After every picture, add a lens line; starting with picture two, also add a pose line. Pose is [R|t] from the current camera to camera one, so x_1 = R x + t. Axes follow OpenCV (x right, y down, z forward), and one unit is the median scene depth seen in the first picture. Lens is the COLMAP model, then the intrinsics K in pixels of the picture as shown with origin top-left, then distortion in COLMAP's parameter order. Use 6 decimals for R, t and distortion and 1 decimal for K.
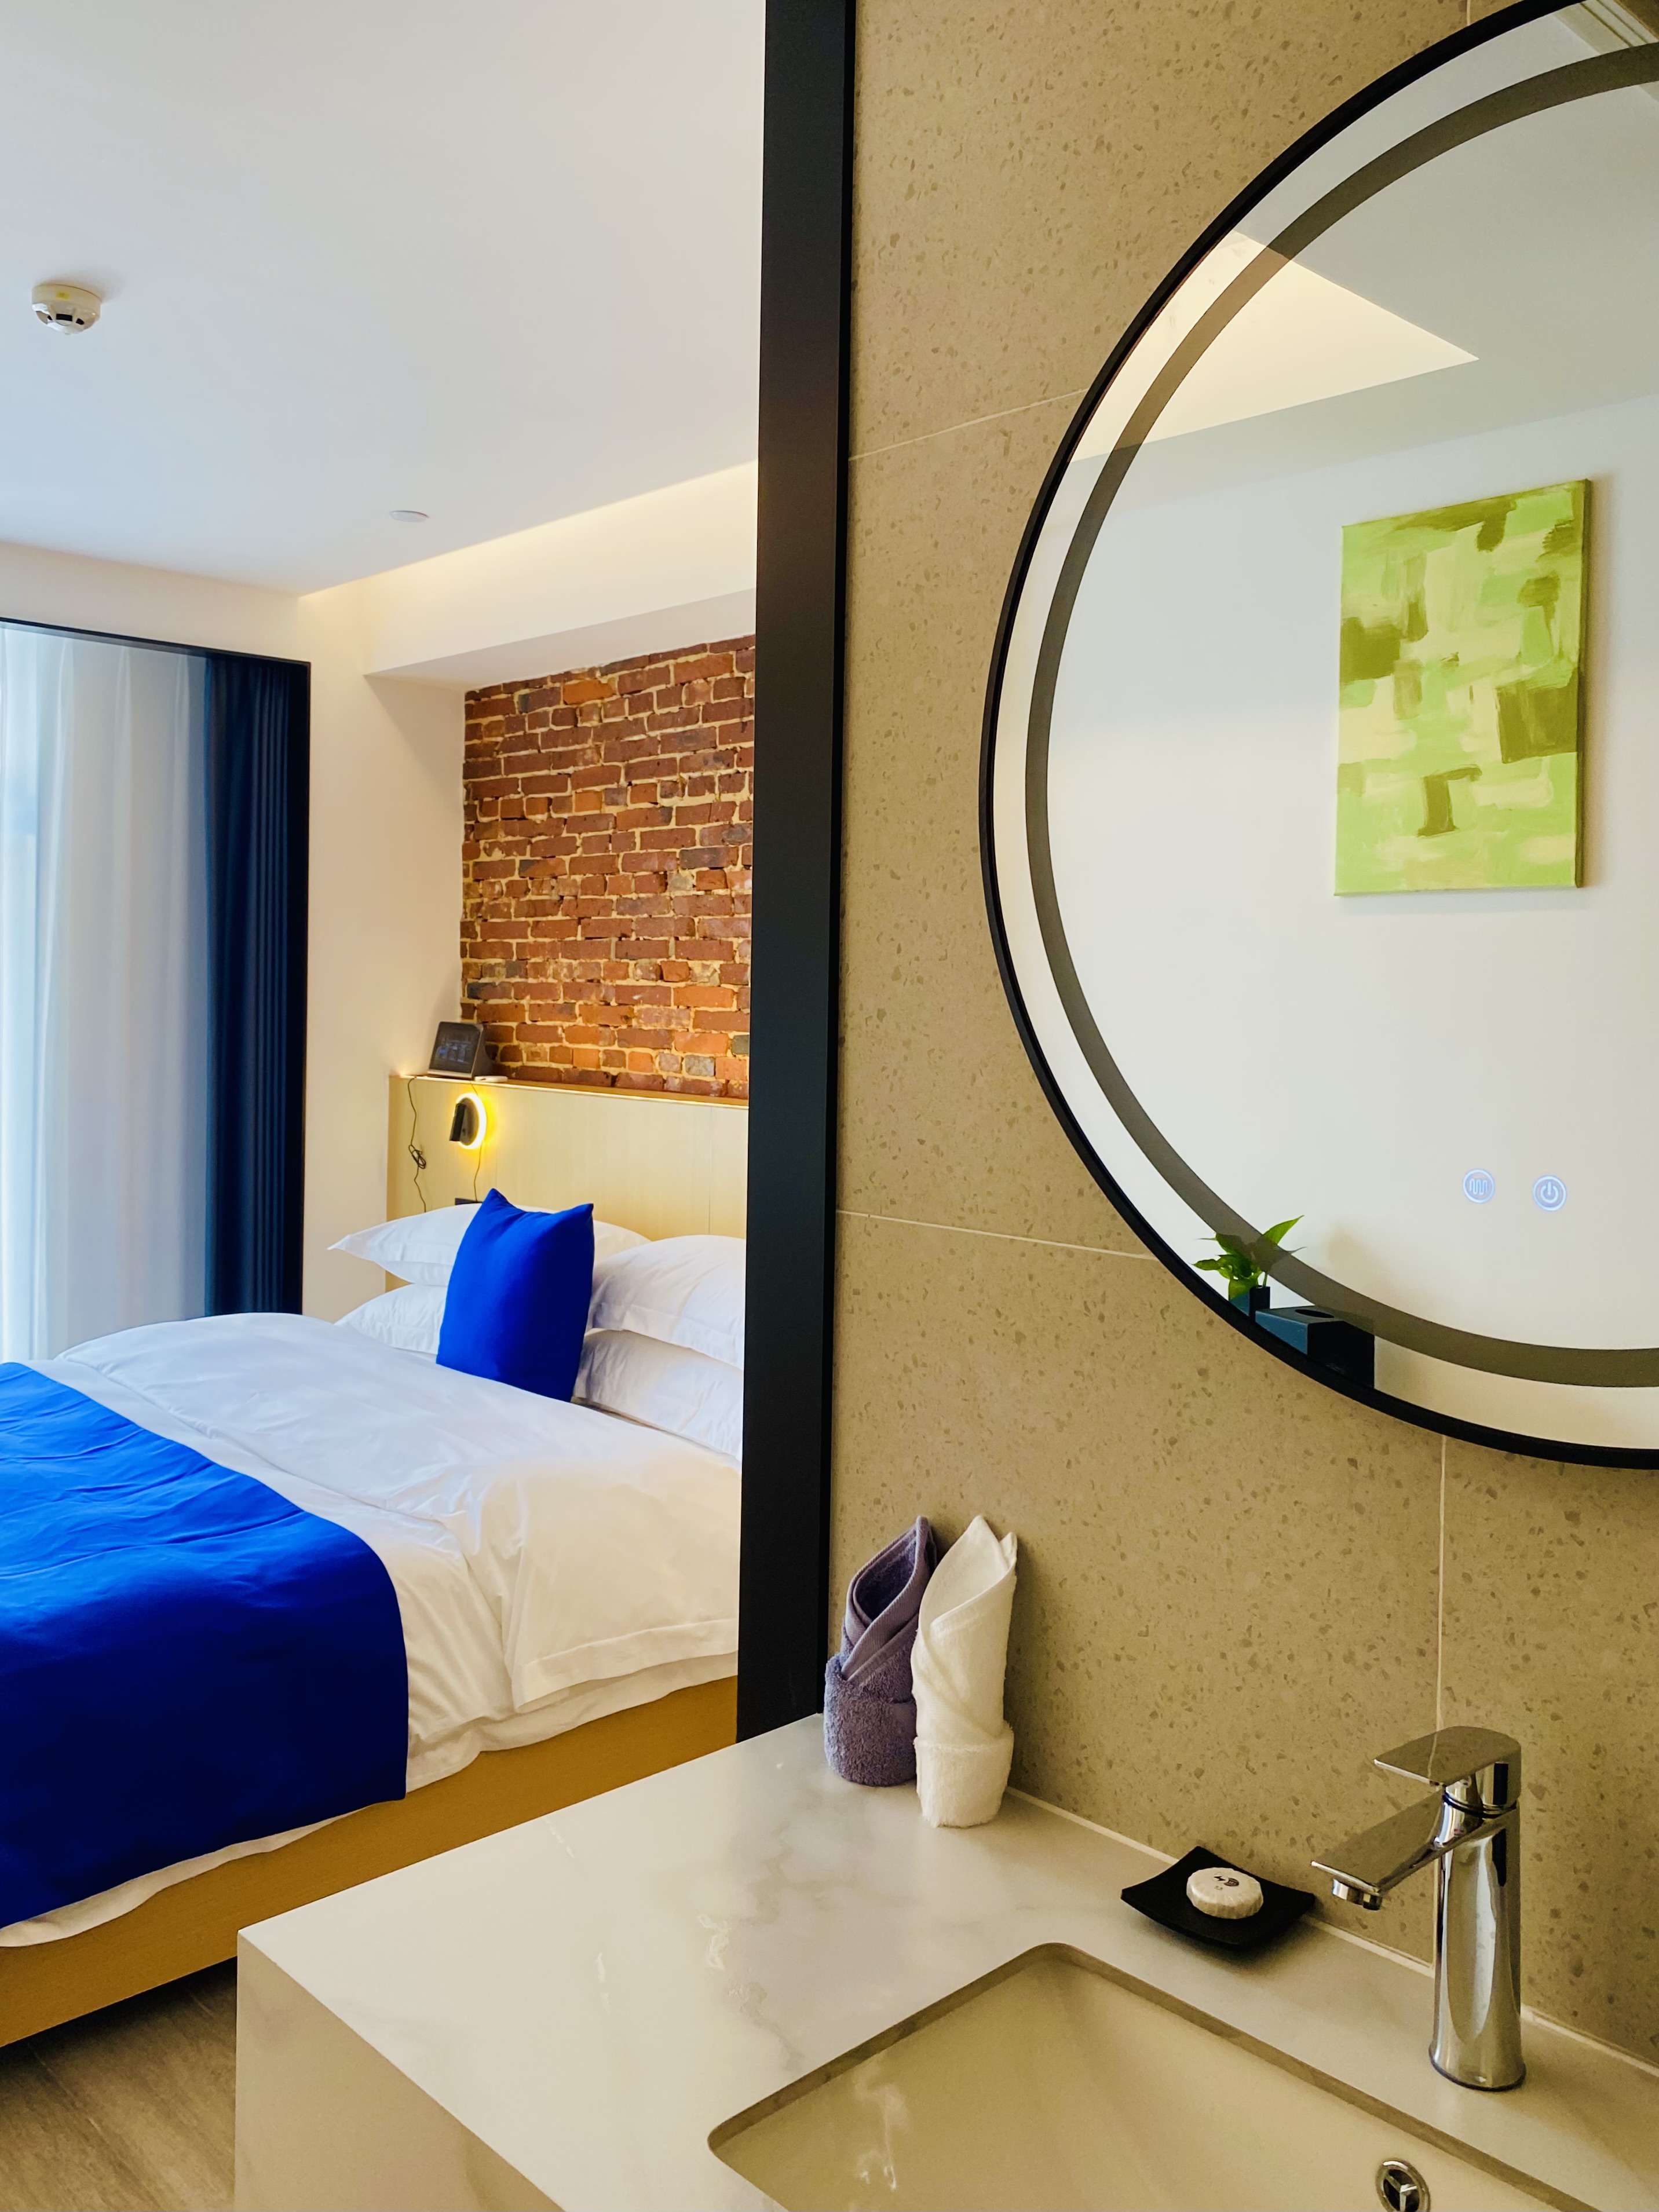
lens RADIAL K [[1799.8, 0, 833.9], [0, 1799.8, 1098.0], [0, 0, 1]] dist [0.116418, -0.004939]
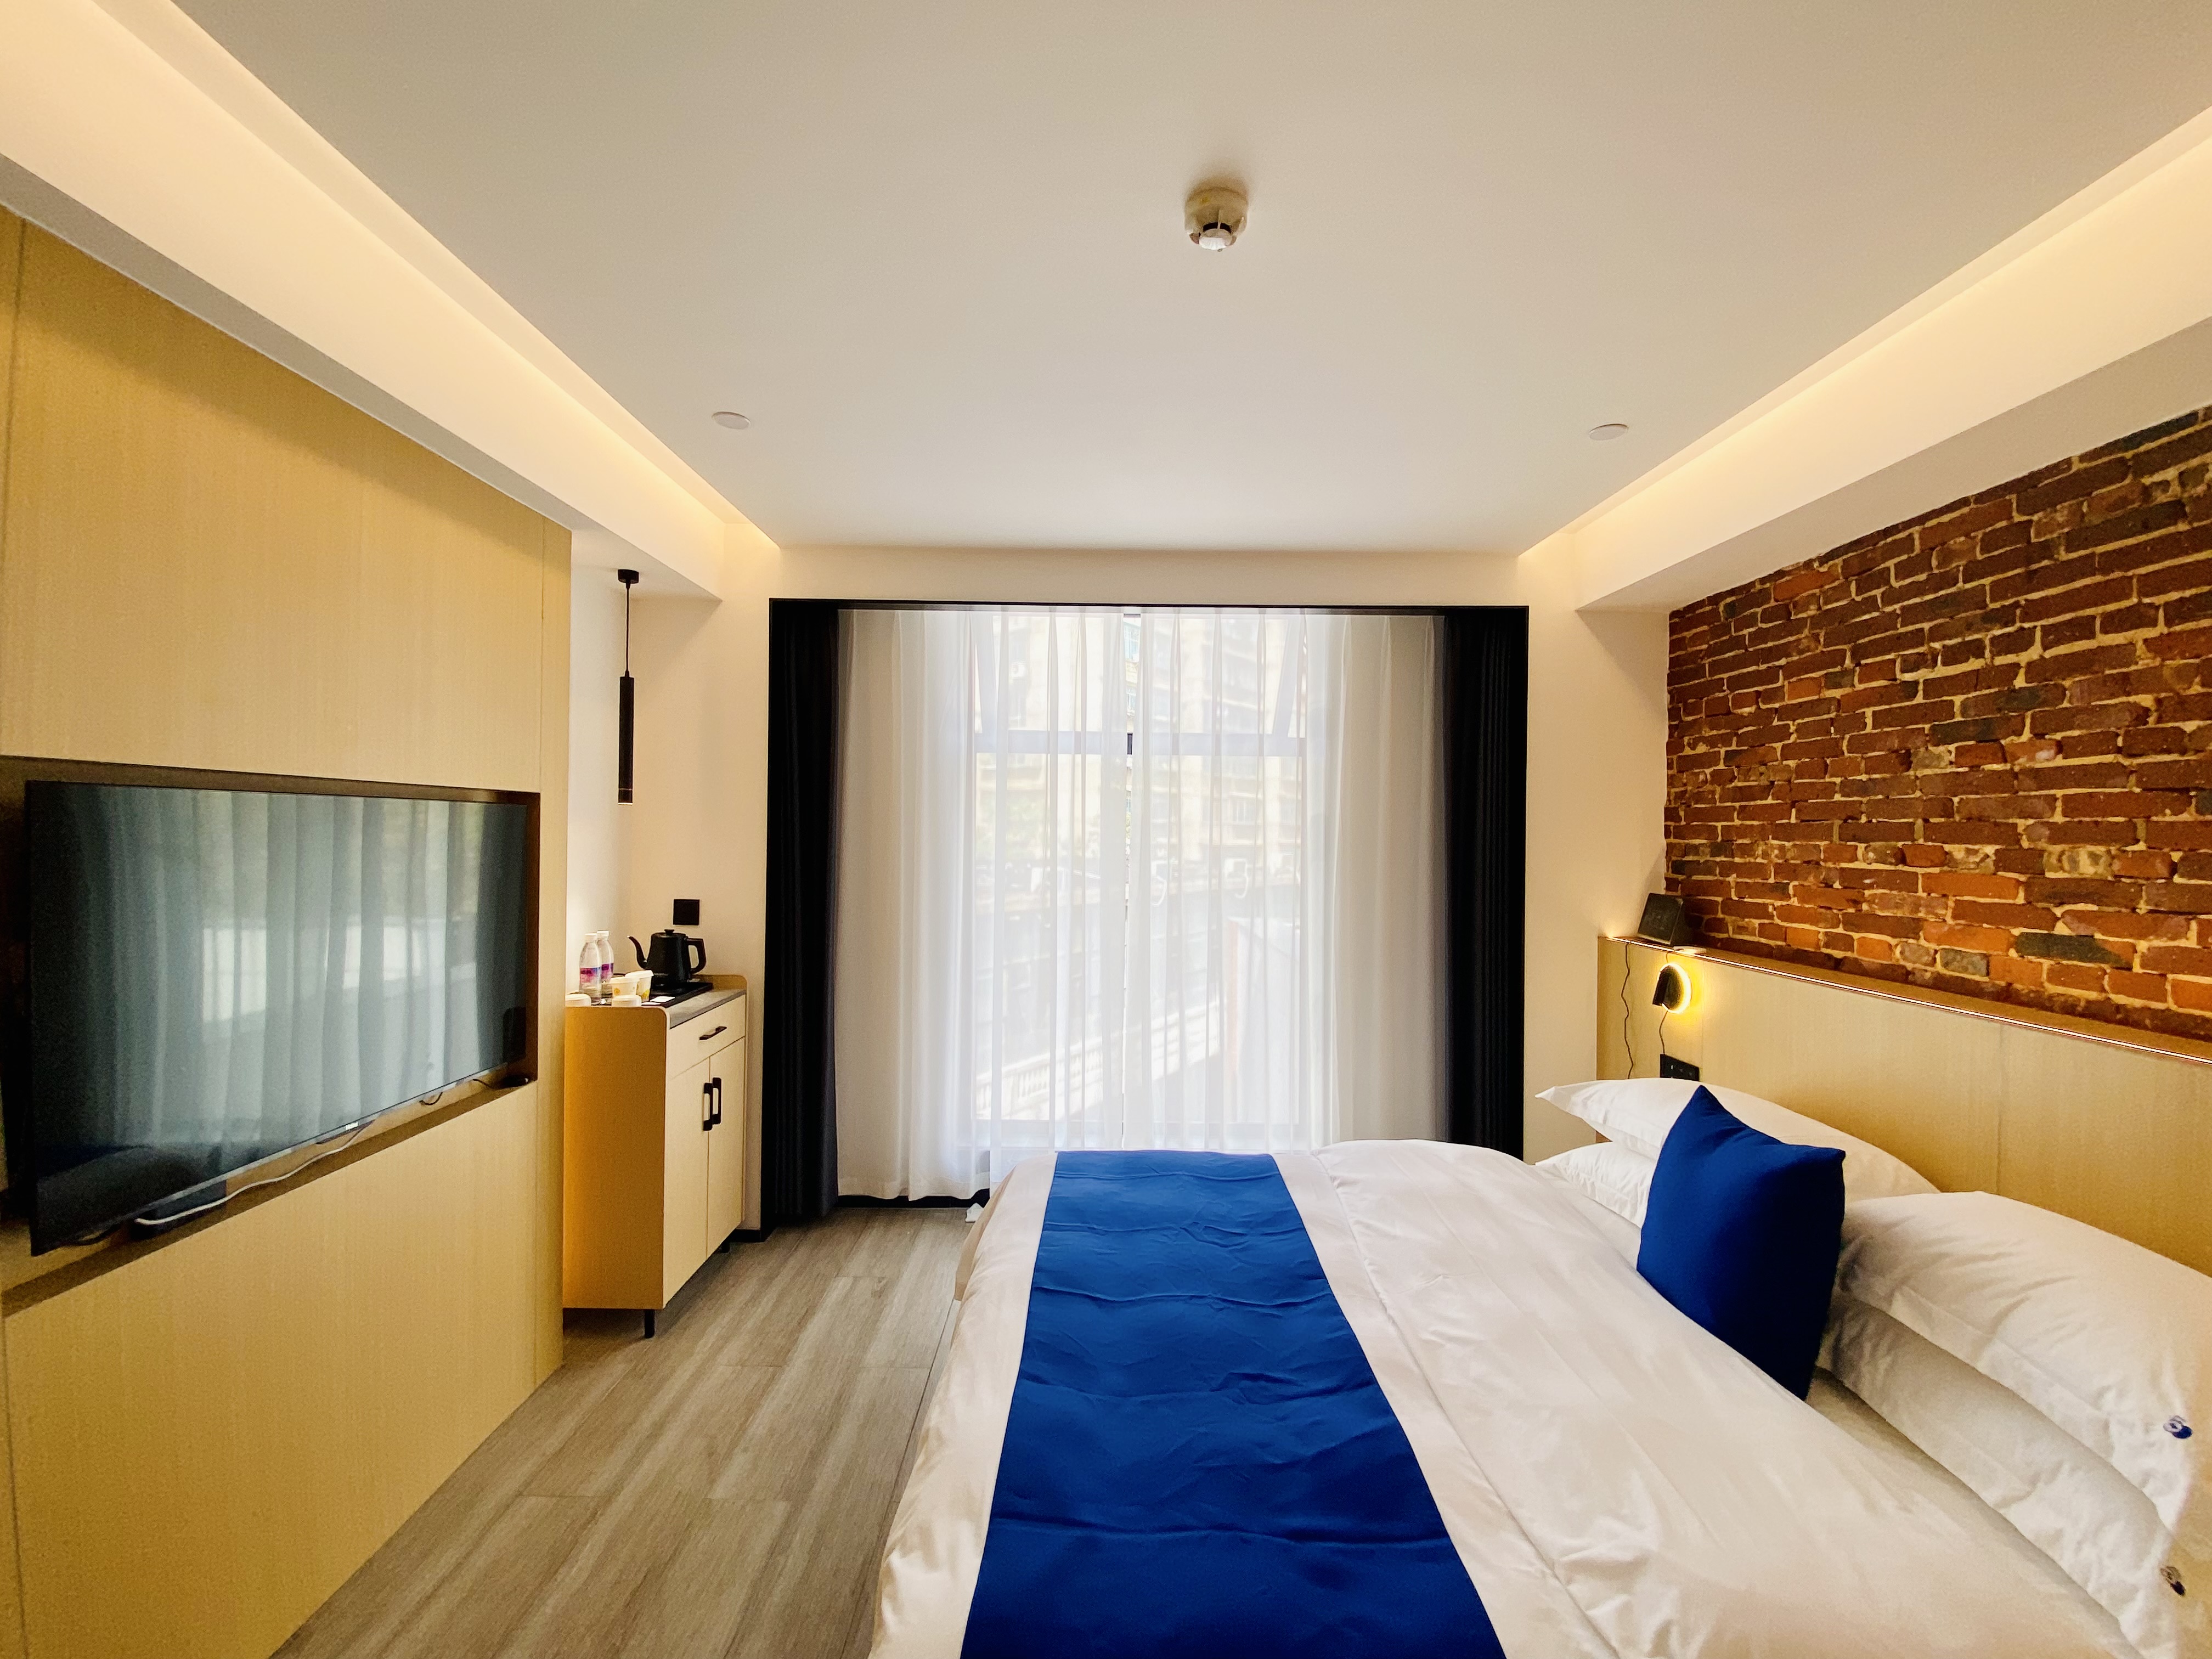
lens RADIAL K [[920.6, 0, 1115.5], [0, 920.6, 829.9], [0, 0, 1]] dist [-0.010865, -0.001088]
pose [[0.735325, -0.016663, -0.677510, -0.074162], [-0.030904, 0.997833, -0.058082, -0.042365], [0.677010, 0.063647, 0.733217, 0.365984]]
